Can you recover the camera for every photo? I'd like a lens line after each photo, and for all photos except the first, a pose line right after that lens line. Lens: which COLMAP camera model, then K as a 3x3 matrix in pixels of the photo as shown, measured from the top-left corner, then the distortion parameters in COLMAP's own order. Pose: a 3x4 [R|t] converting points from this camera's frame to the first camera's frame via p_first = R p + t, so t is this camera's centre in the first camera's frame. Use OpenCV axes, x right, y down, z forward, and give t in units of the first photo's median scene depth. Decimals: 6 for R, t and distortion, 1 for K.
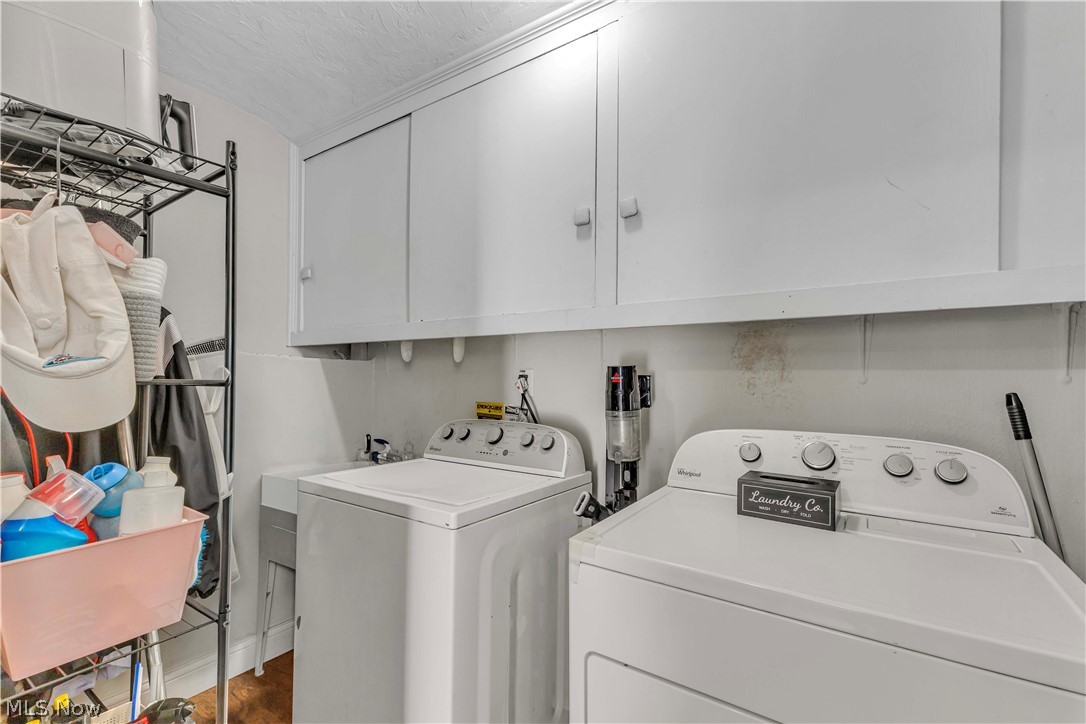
lens RADIAL K [[466.6, 0, 539.0], [0, 466.6, 360.0], [0, 0, 1]] dist [0.001803, 0.000050]
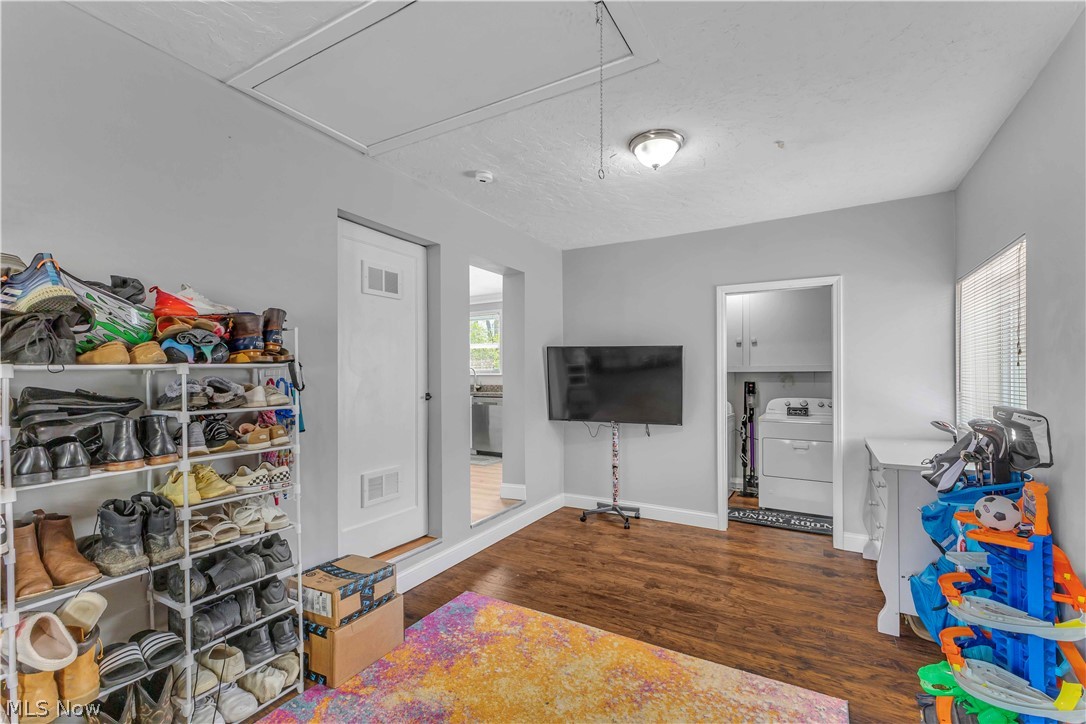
lens RADIAL K [[466.6, 0, 539.0], [0, 466.6, 360.0], [0, 0, 1]] dist [0.001803, 0.000050]
pose [[0.997447, -0.015047, 0.069803, -2.037507], [0.015193, 0.999883, -0.001558, -0.212875], [-0.069772, 0.002615, 0.997560, -2.993959]]
